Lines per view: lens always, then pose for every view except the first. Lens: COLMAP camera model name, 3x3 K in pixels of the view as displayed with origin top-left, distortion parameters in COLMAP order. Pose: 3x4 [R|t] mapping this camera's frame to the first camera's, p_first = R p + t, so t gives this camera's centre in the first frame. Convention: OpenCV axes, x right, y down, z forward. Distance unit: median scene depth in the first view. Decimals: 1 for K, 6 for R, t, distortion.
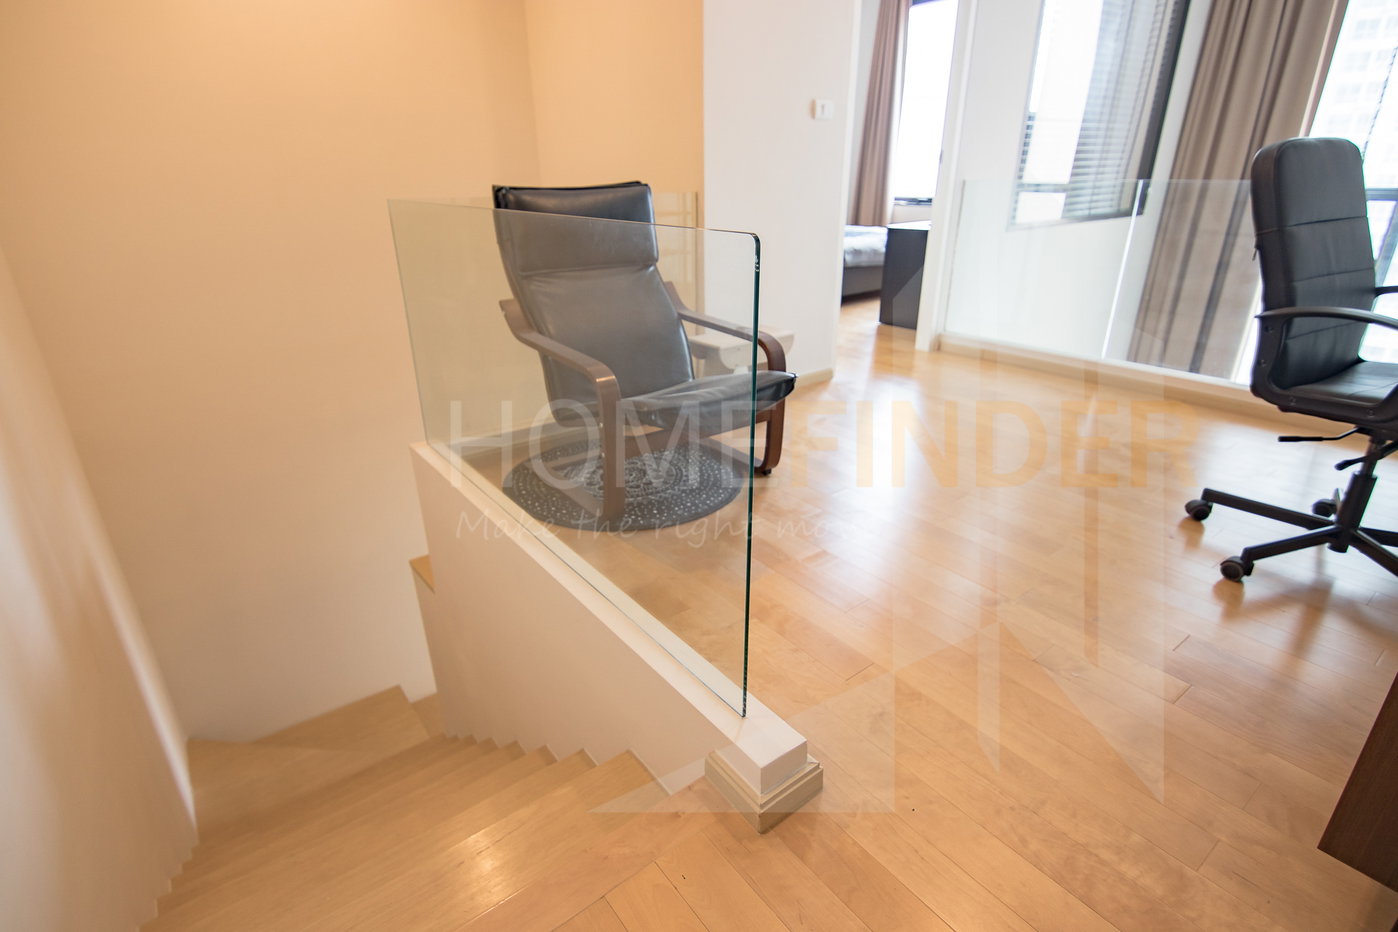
lens RADIAL K [[706.5, 0, 699.0], [0, 706.5, 466.0], [0, 0, 1]] dist [0.032253, -0.021774]
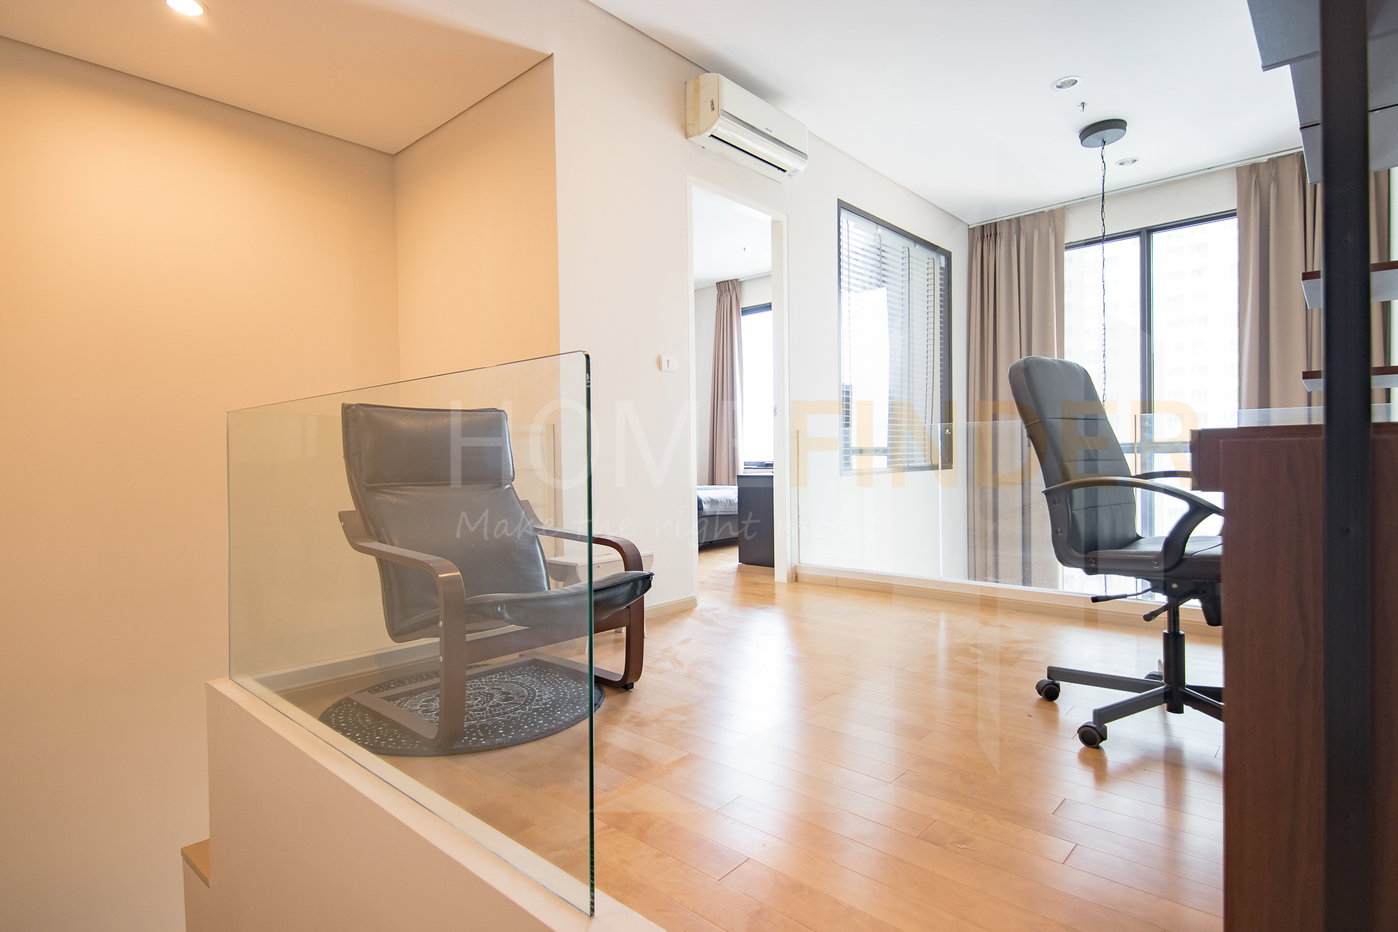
lens RADIAL K [[712.8, 0, 699.0], [0, 712.8, 466.0], [0, 0, 1]] dist [0.036567, -0.023472]
pose [[0.983748, -0.008198, 0.179368, 0.021343], [0.075347, 0.925597, -0.370936, 0.099952], [-0.162982, 0.378423, 0.911171, 0.017171]]
